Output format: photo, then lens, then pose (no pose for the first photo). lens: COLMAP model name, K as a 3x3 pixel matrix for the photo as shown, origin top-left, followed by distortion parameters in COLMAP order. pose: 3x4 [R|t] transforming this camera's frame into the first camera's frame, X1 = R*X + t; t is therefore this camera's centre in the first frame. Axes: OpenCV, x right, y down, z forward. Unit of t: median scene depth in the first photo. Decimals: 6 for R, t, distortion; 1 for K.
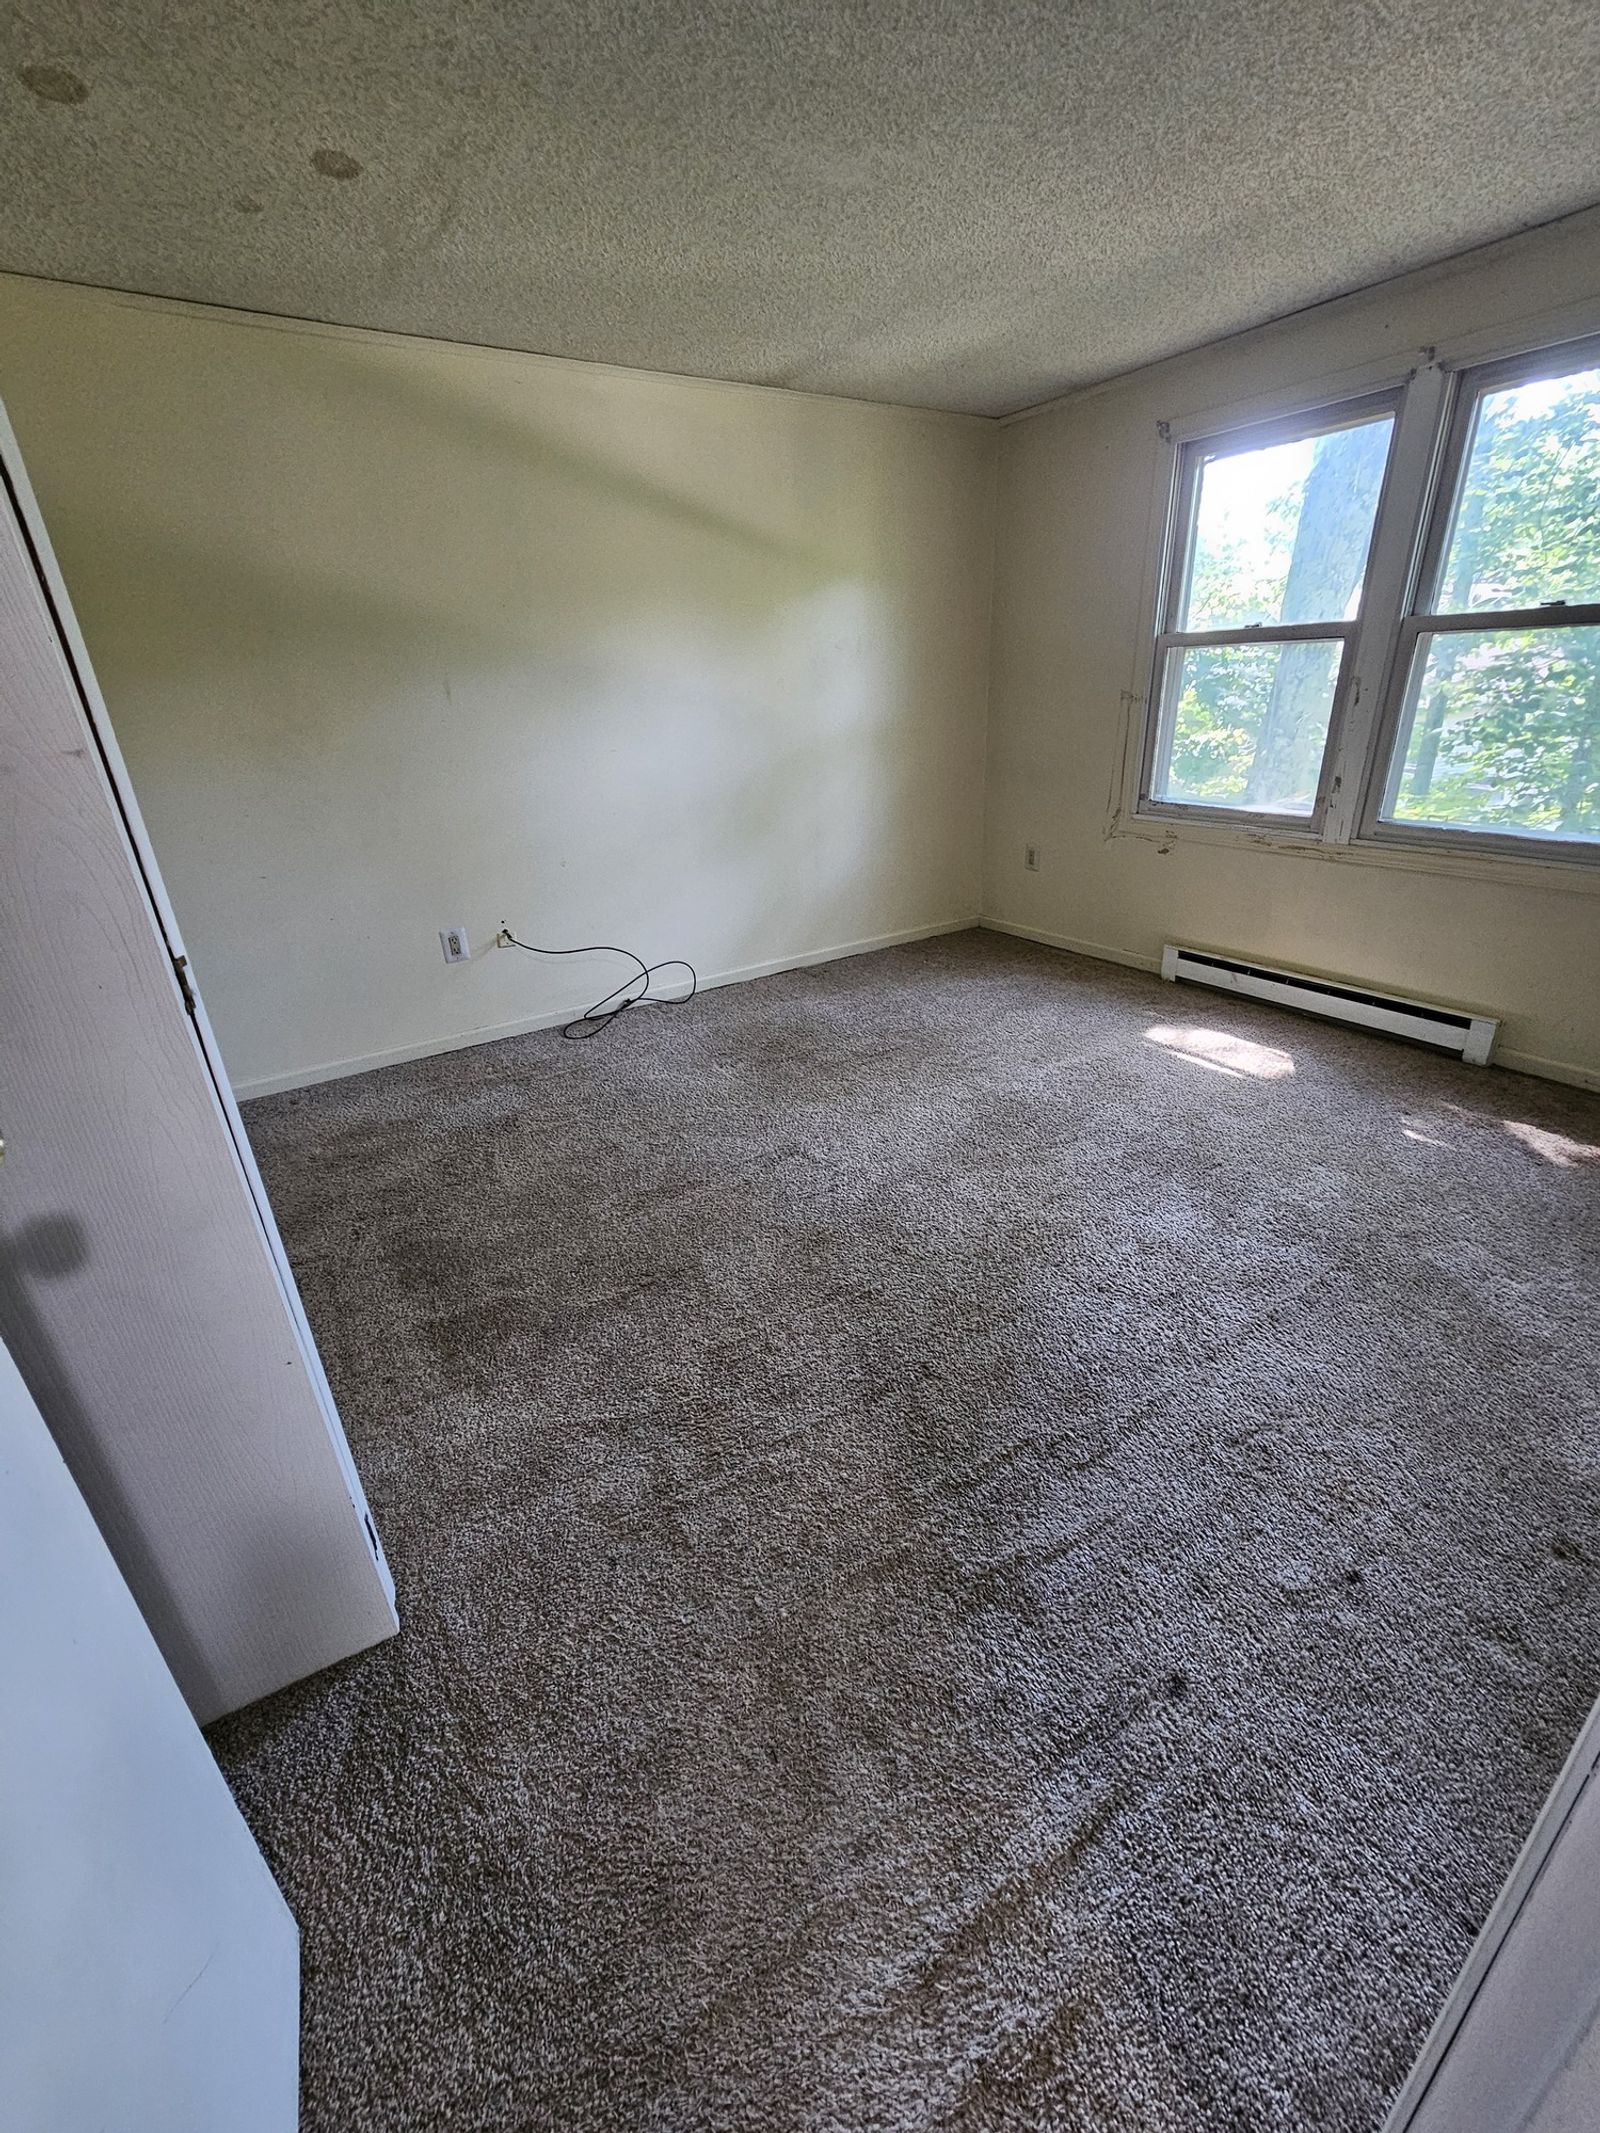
lens RADIAL K [[872.6, 0, 801.8], [0, 872.6, 1047.1], [0, 0, 1]] dist [0.001893, -0.000201]
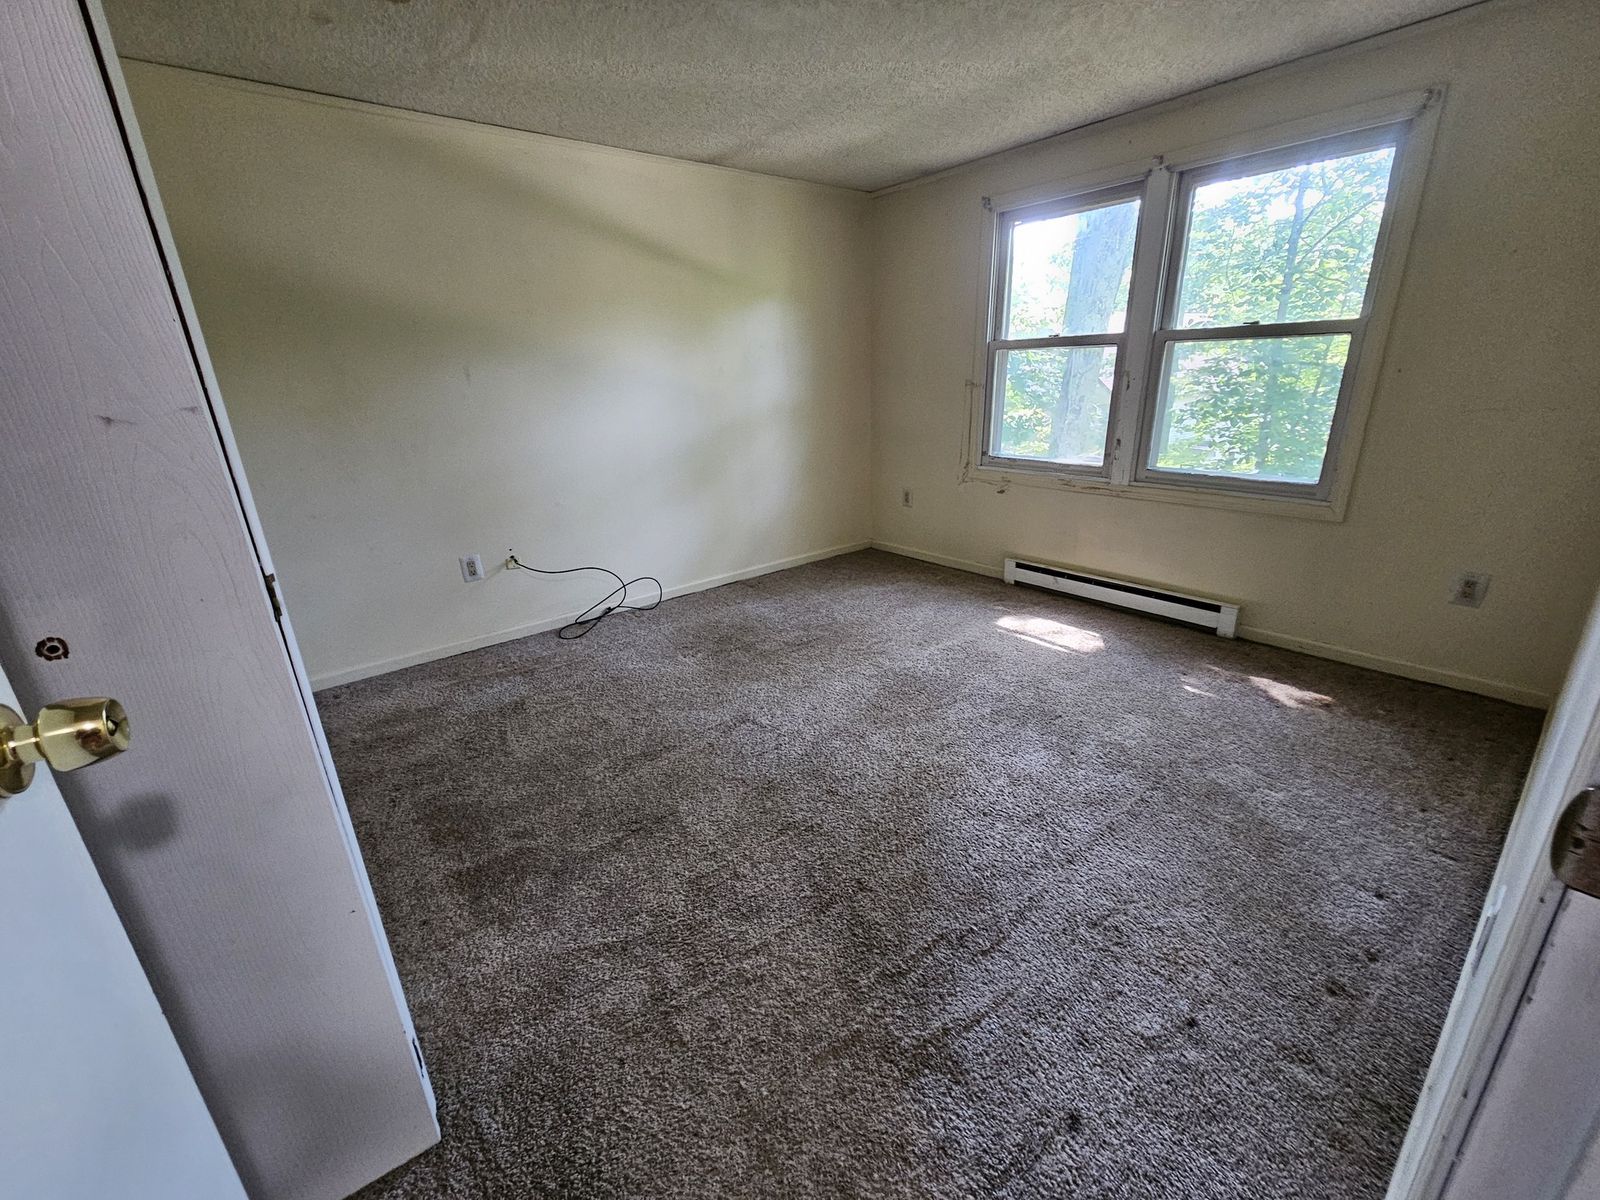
lens RADIAL K [[654.5, 0, 793.6], [0, 654.5, 591.9], [0, 0, 1]] dist [0.001893, -0.000201]
pose [[0.995218, -0.022880, 0.094965, -0.028919], [0.030000, 0.996789, -0.074244, 0.004709], [-0.092962, 0.076738, 0.992708, 0.008587]]
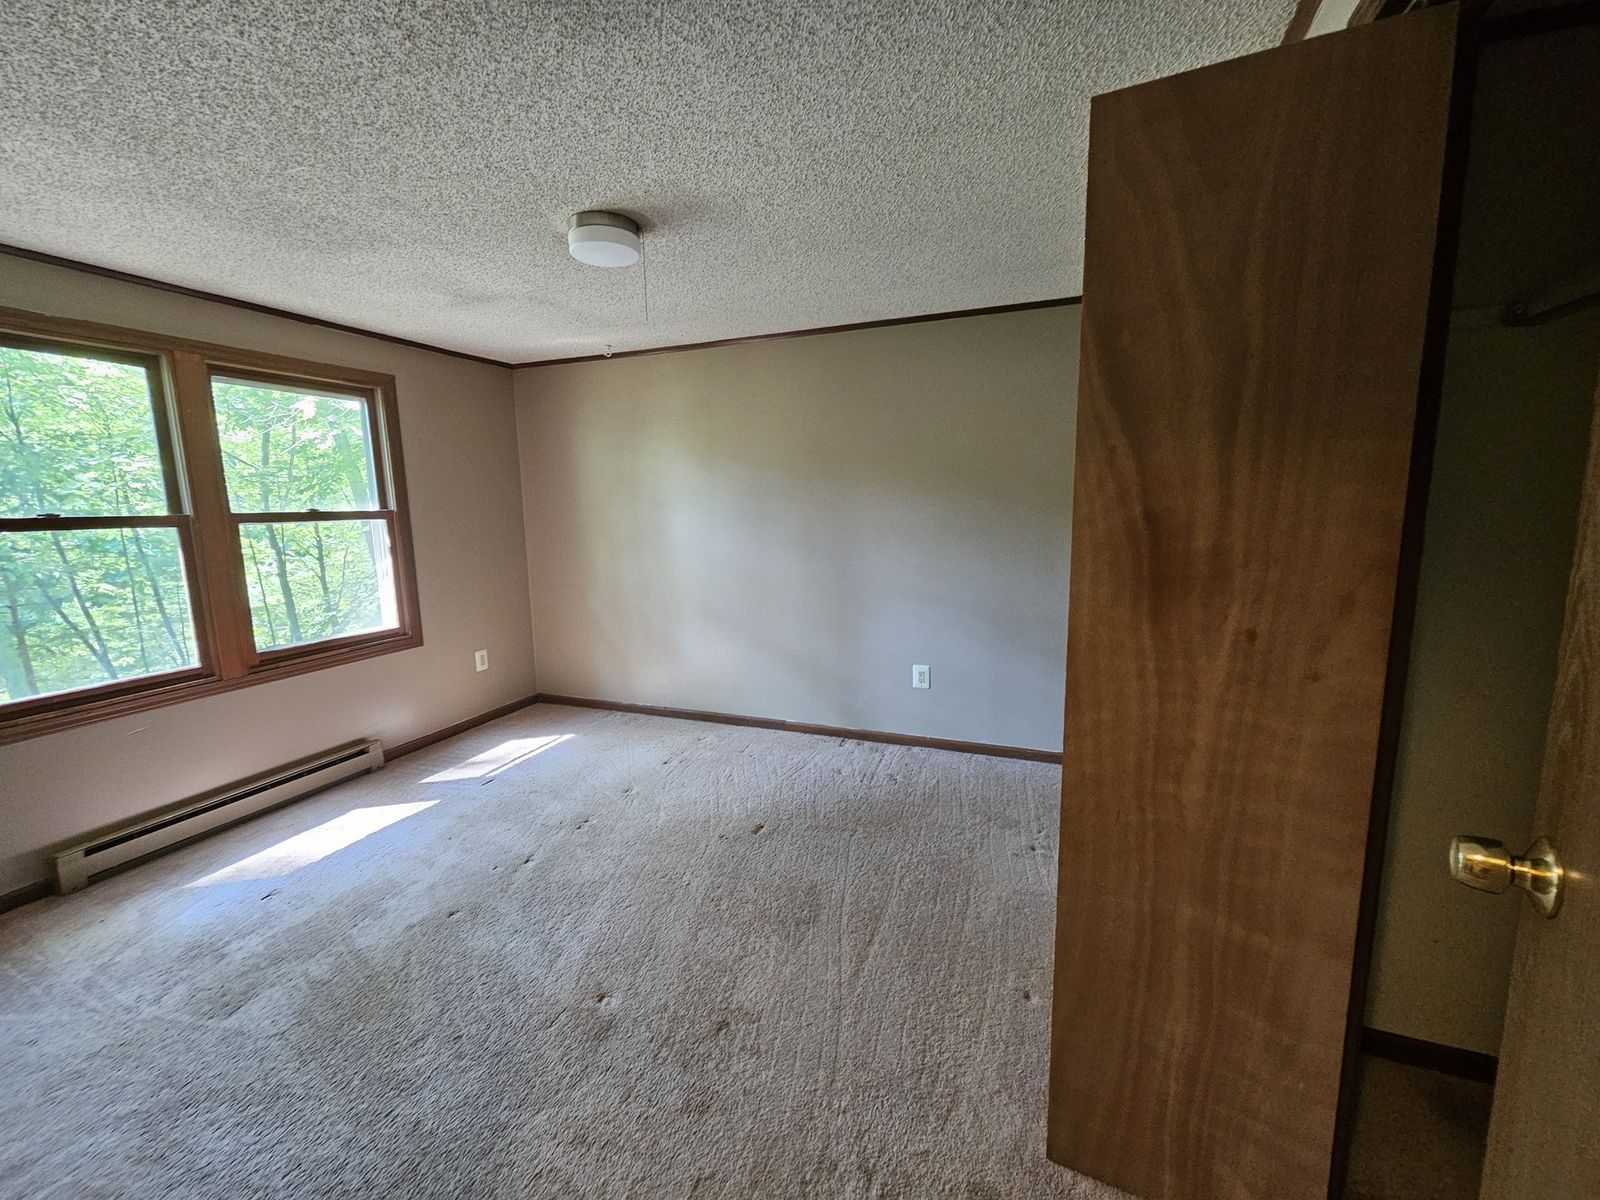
lens RADIAL K [[654.5, 0, 799.4], [0, 654.5, 602.6], [0, 0, 1]] dist [0.001893, -0.000201]
pose [[-0.536164, -0.055457, 0.842290, -0.807782], [0.390621, 0.868268, 0.305820, -0.402560], [-0.748293, 0.492986, -0.443871, 1.032164]]
